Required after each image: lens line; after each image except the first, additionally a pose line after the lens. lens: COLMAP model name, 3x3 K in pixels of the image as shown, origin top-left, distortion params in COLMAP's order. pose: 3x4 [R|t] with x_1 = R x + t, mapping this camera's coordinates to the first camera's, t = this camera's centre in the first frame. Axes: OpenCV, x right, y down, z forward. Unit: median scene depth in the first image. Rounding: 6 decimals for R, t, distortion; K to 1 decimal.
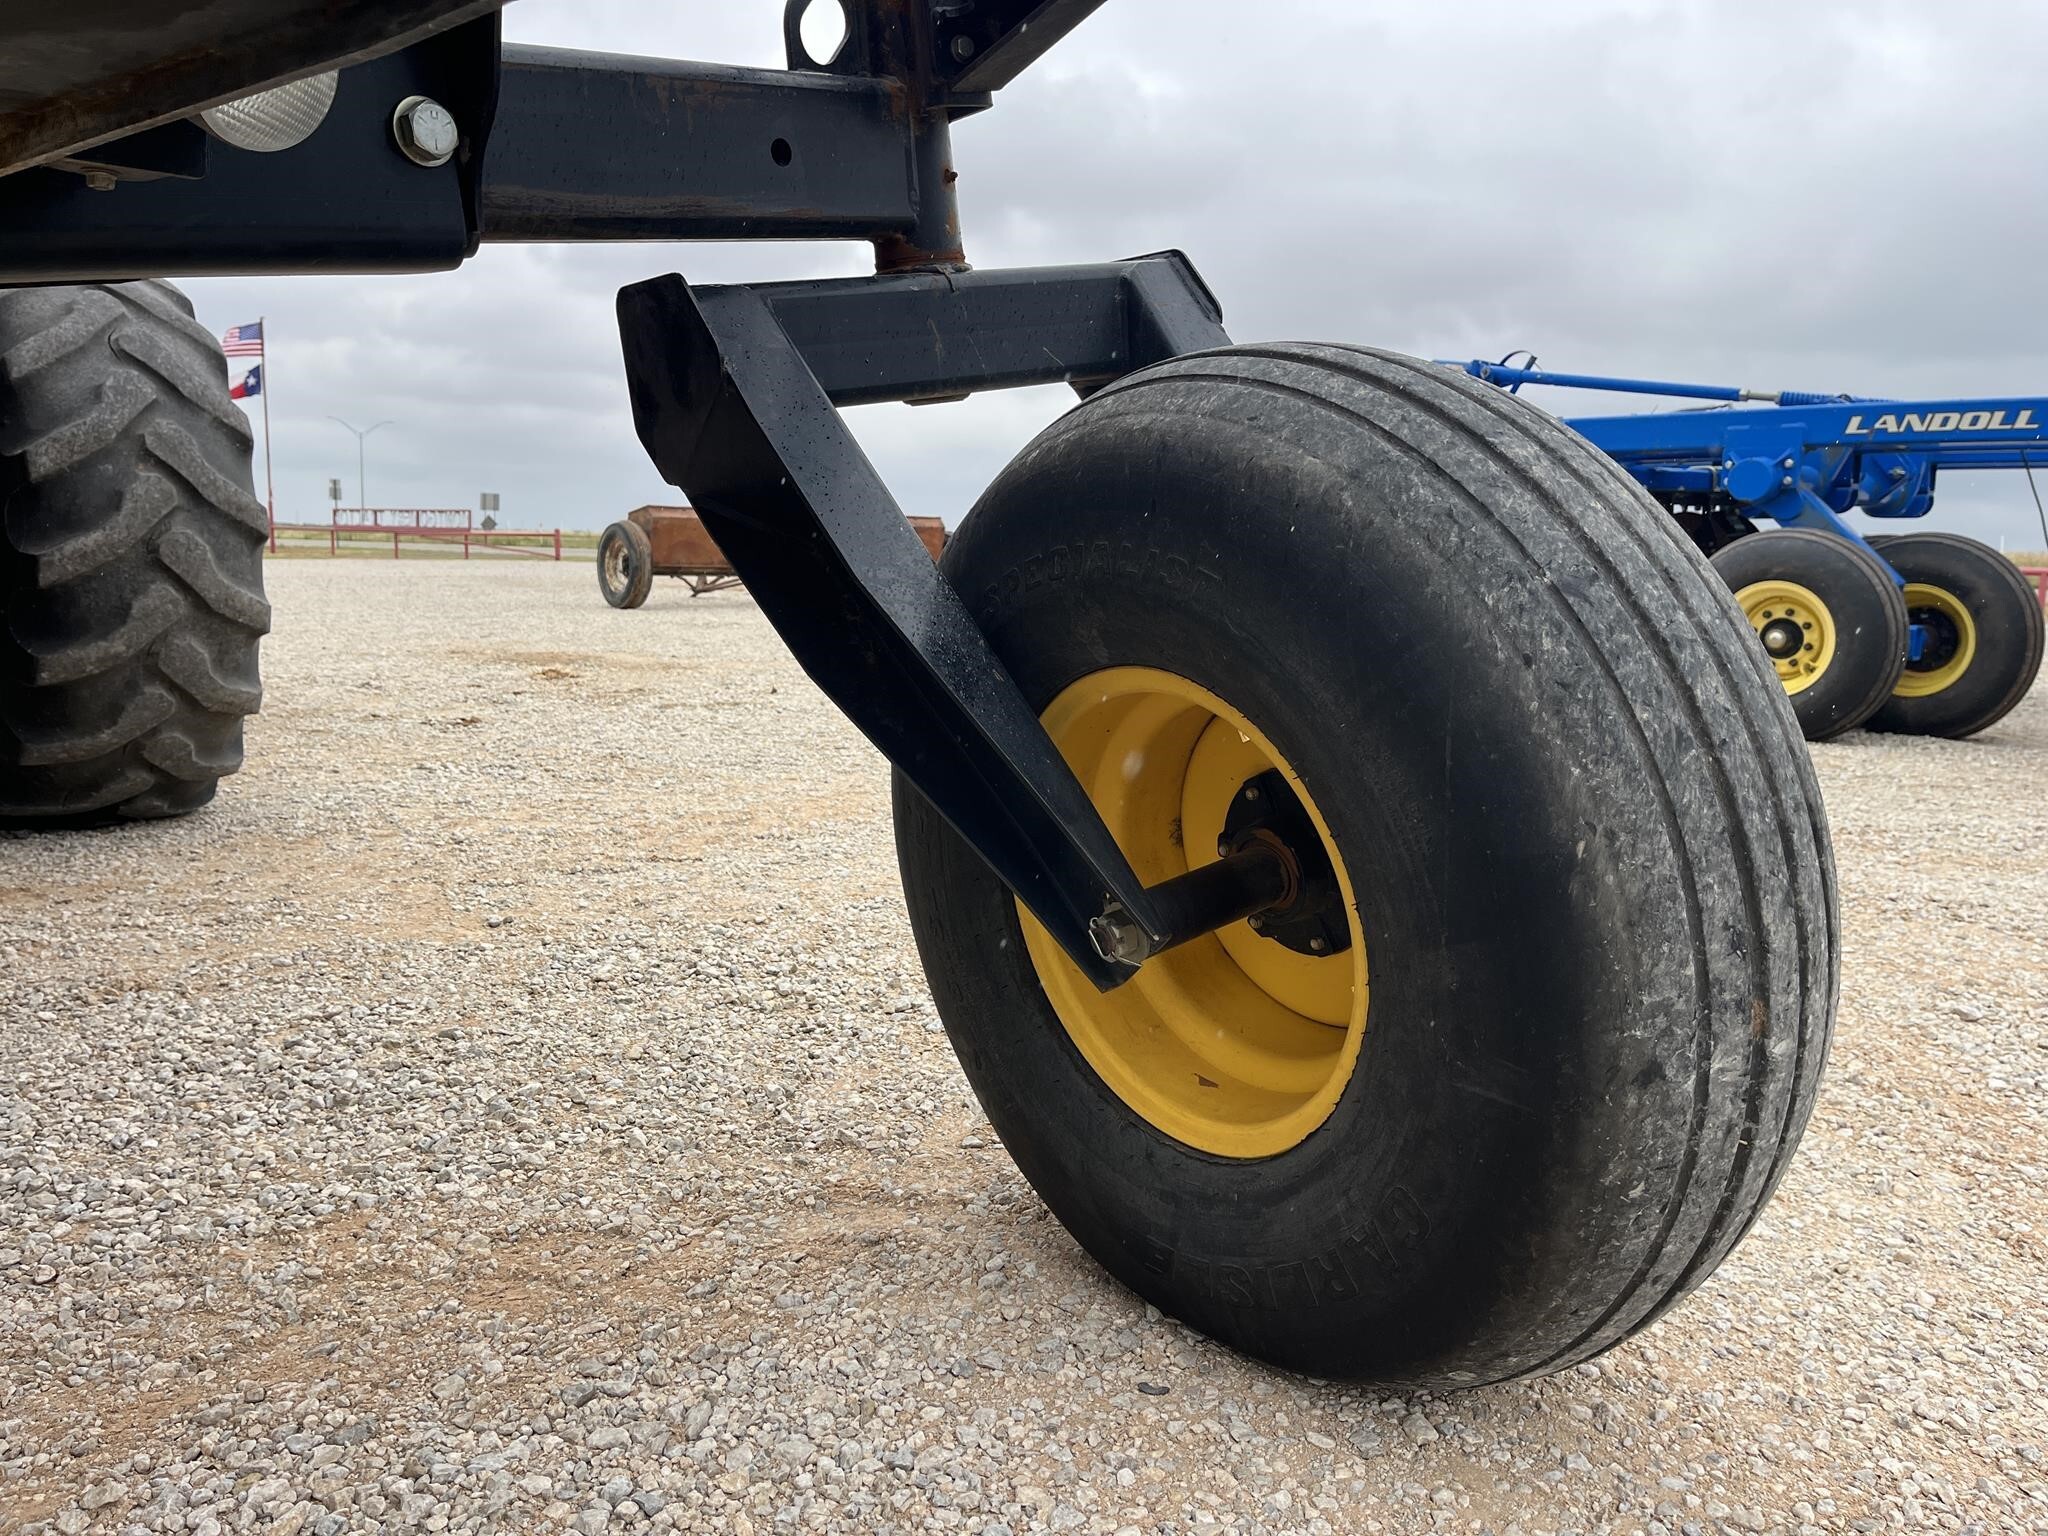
lens RADIAL K [[1540.3, 0, 1021.4], [0, 1540.3, 763.6], [0, 0, 1]] dist [0.091974, -0.122585]
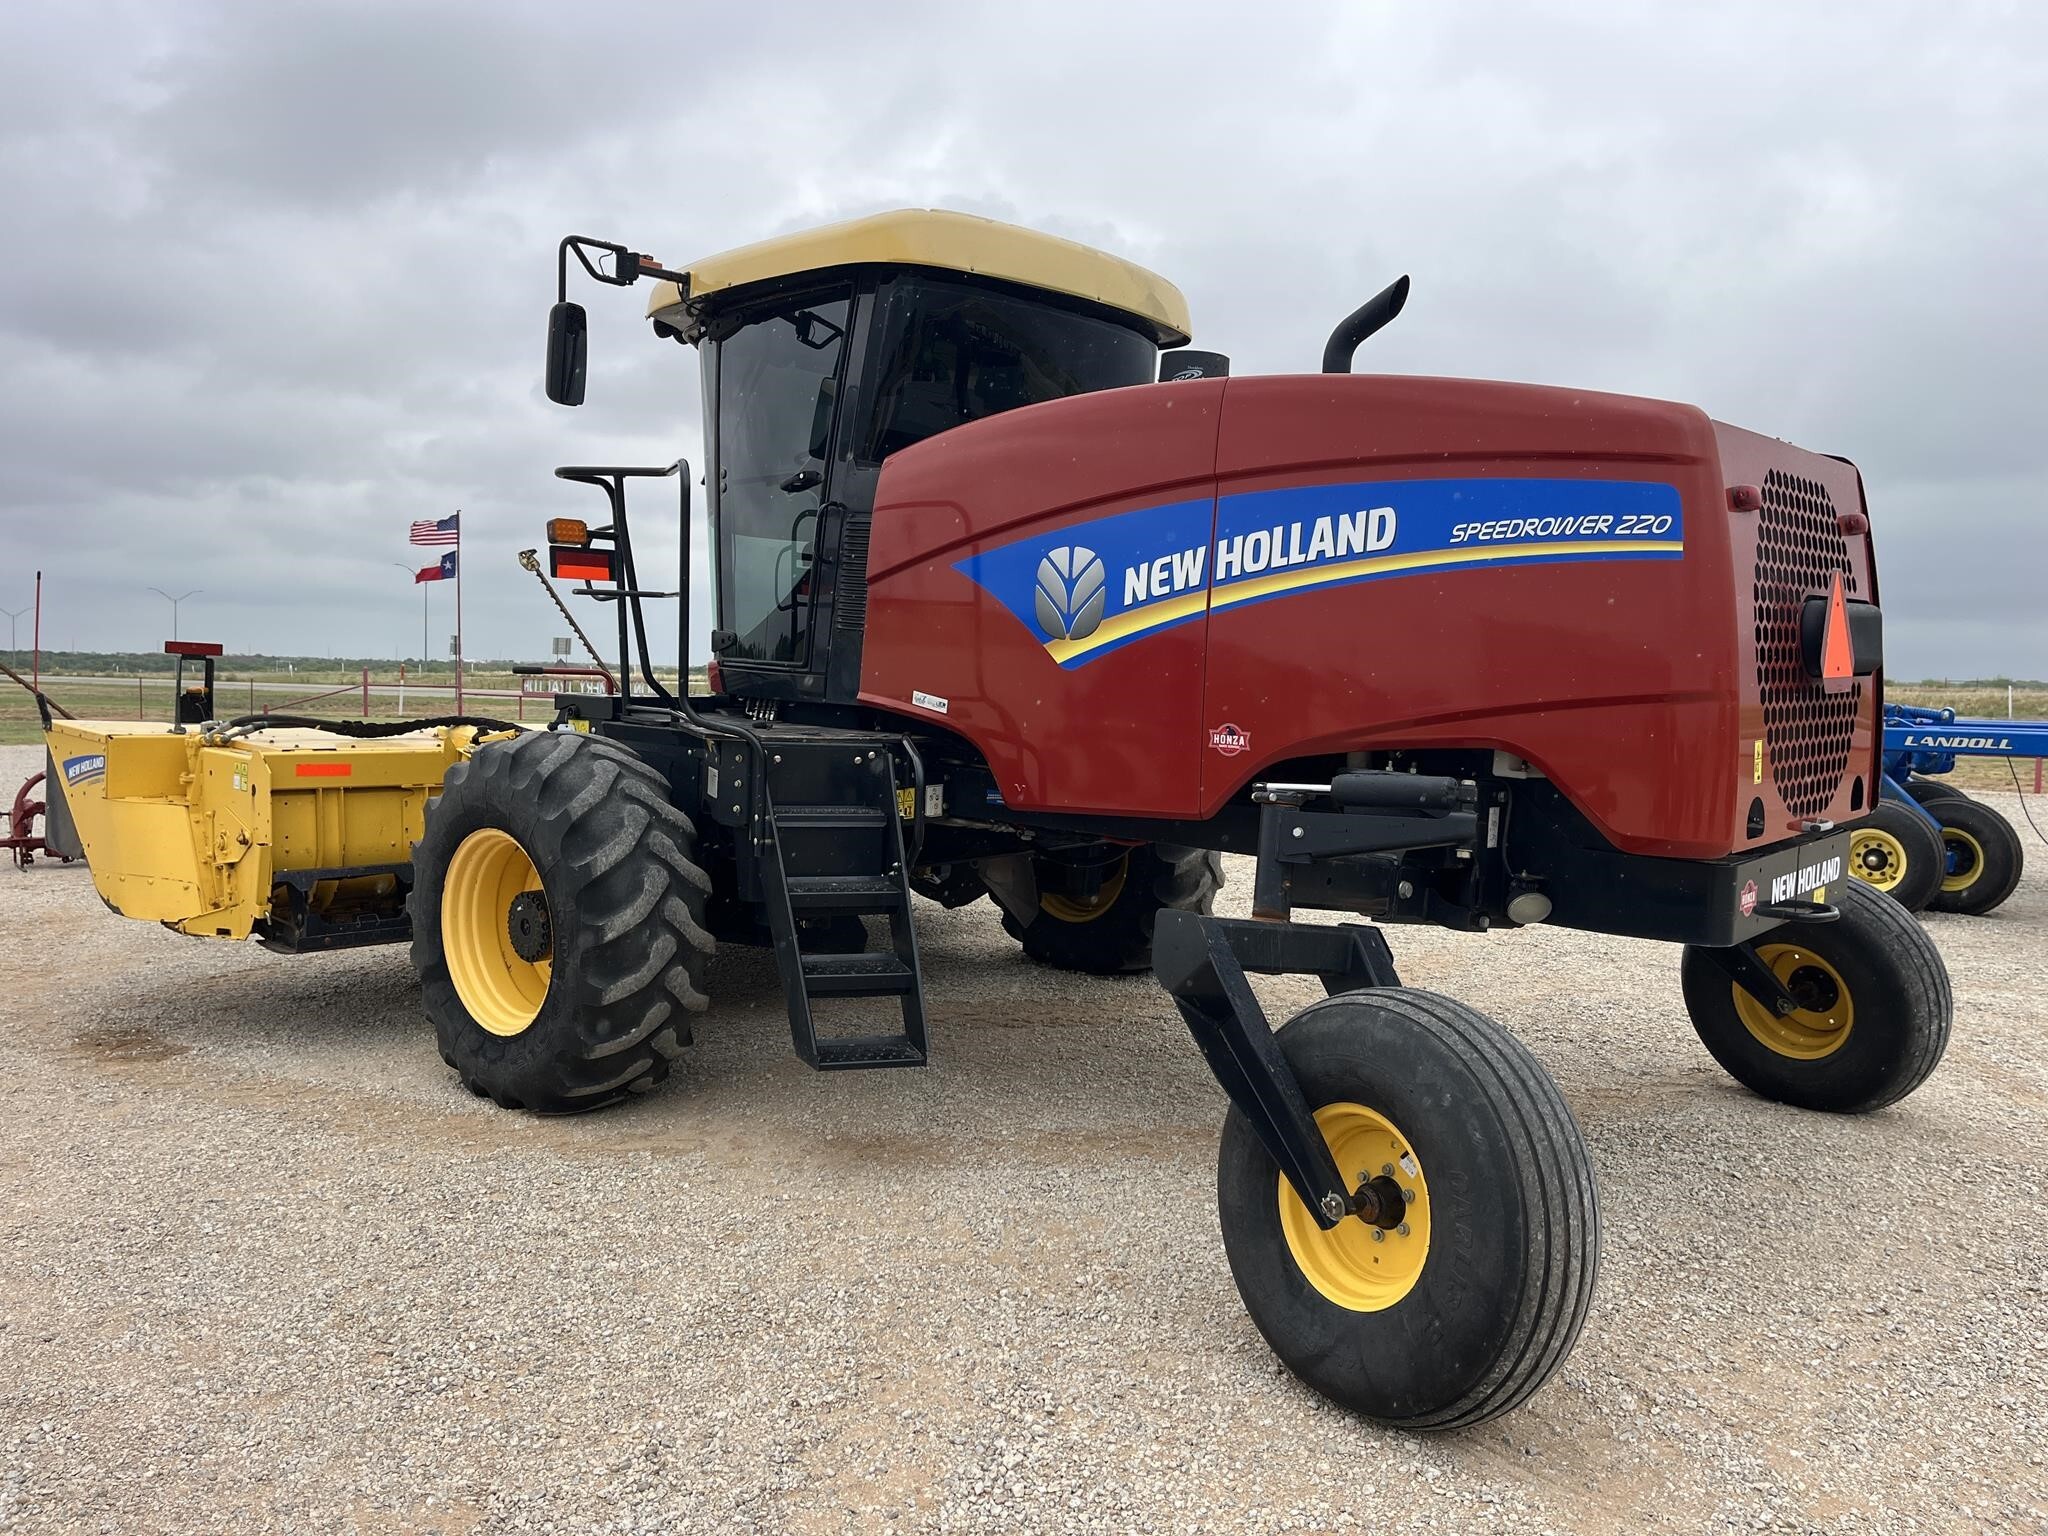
lens RADIAL K [[1587.0, 0, 1024.0], [0, 1587.0, 768.0], [0, 0, 1]] dist [0.010235, 0.002020]
pose [[0.999966, -0.008223, -0.000762, -0.505705], [0.008141, 0.997080, -0.075935, -0.057500], [0.001384, 0.075926, 0.997112, -0.858773]]
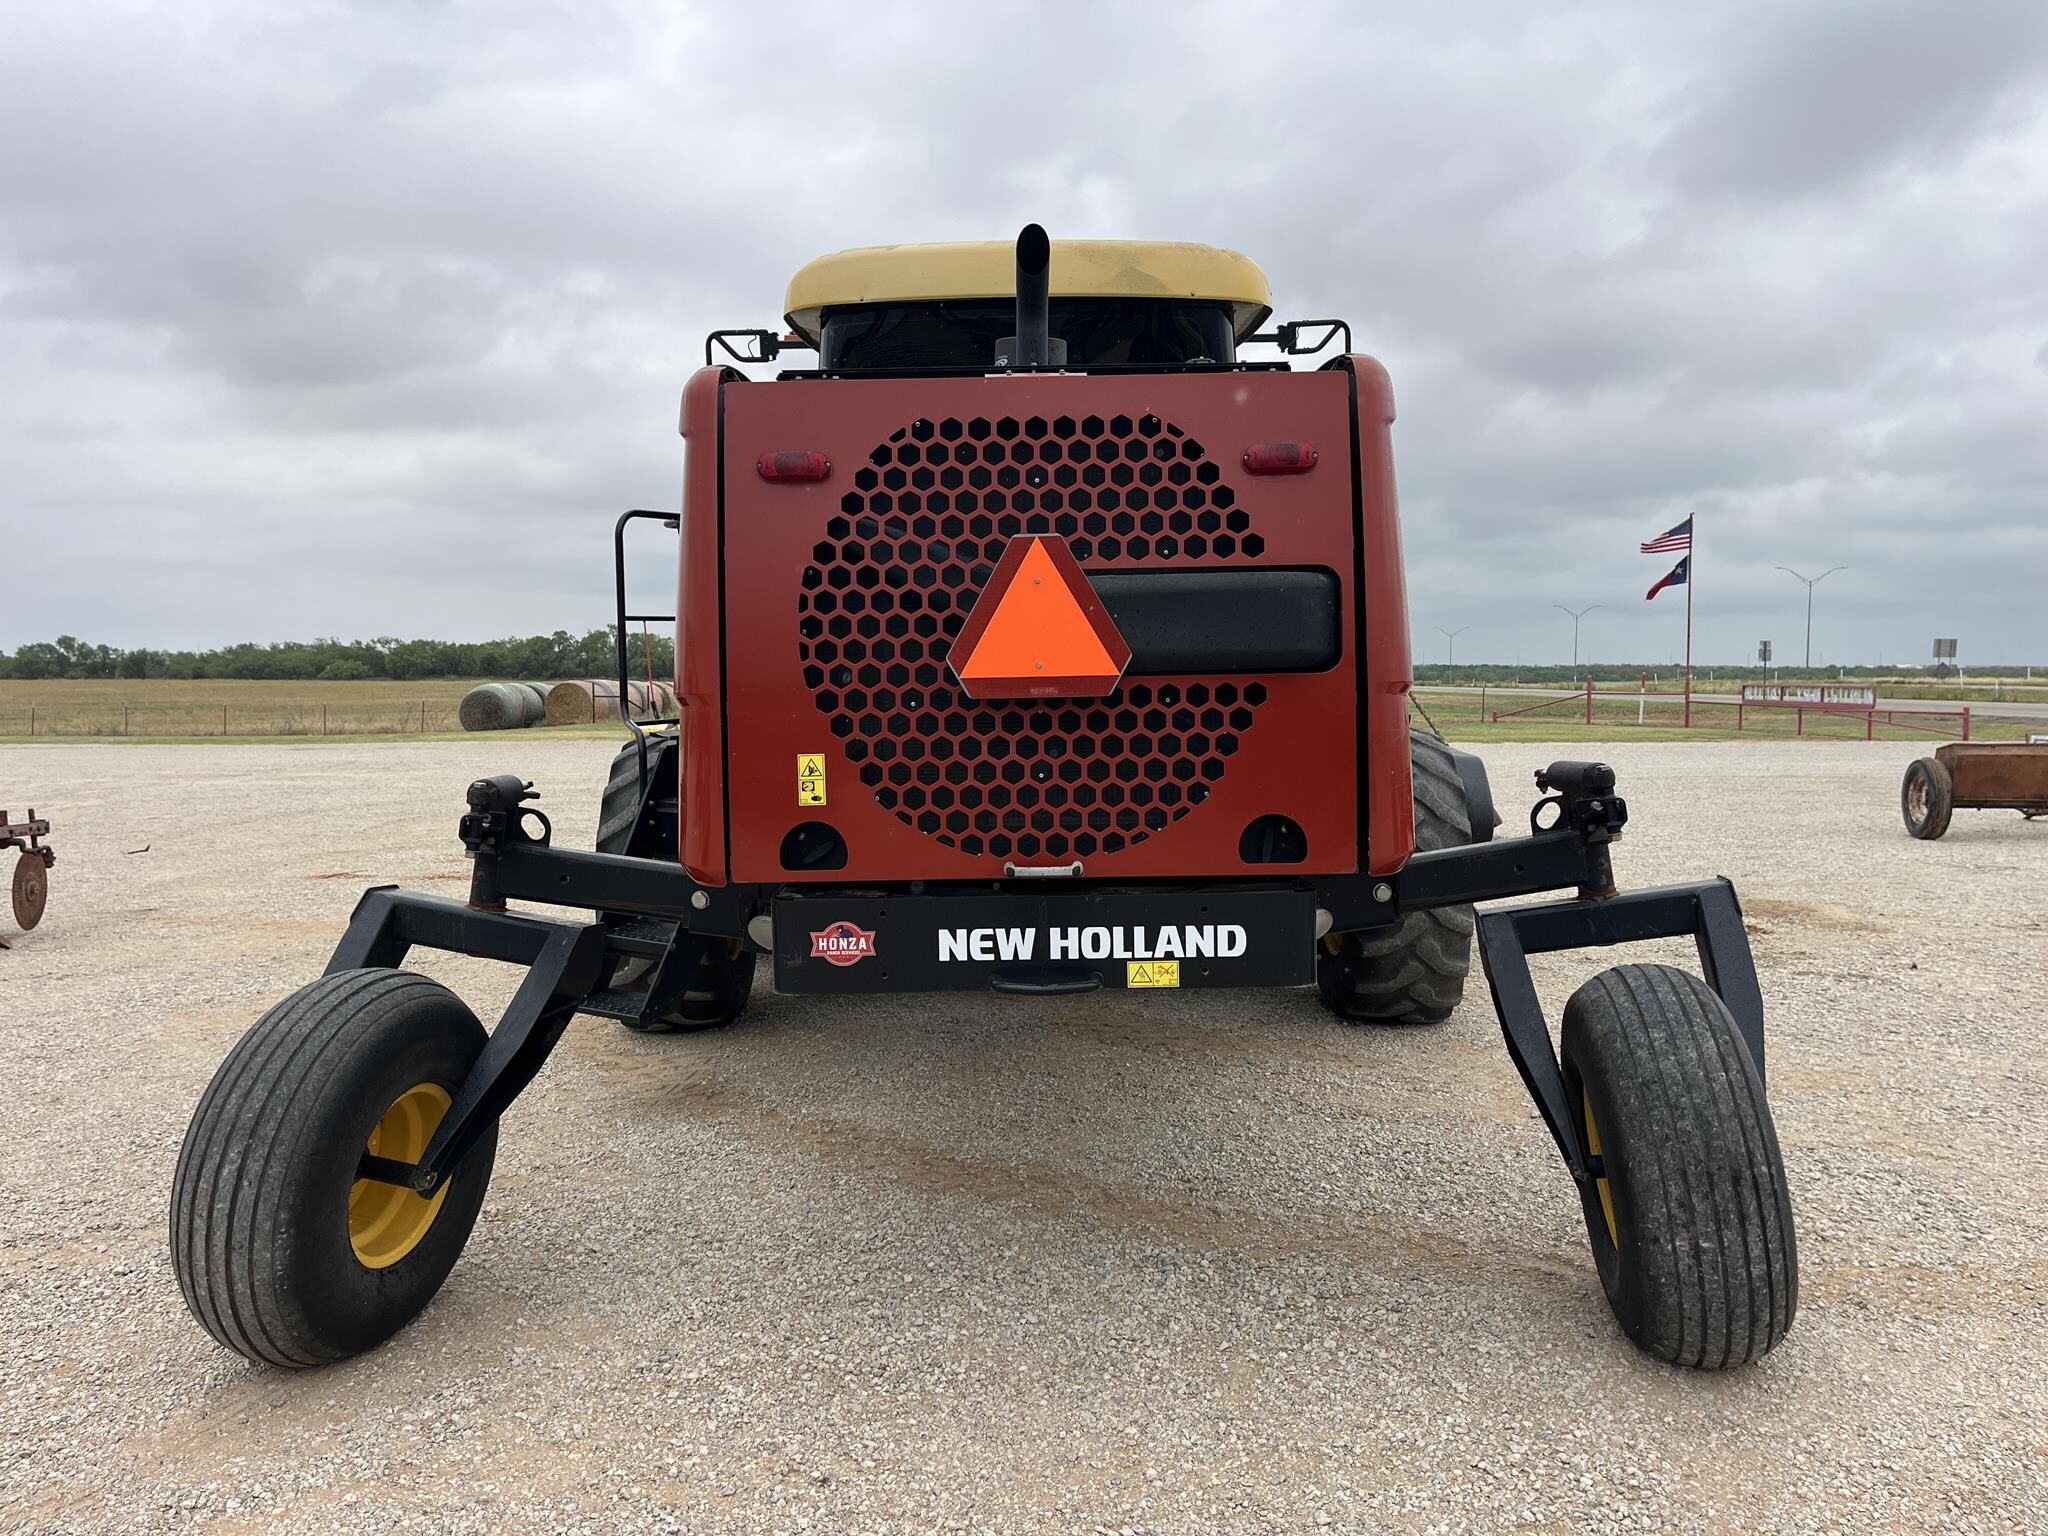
lens RADIAL K [[1567.3, 0, 1024.0], [0, 1567.3, 768.0], [0, 0, 1]] dist [0.063215, -0.006634]
pose [[0.652006, 0.023167, -0.757860, 0.394917], [-0.087428, 0.995163, -0.044796, -0.100281], [0.753157, 0.095465, 0.650877, -0.435115]]
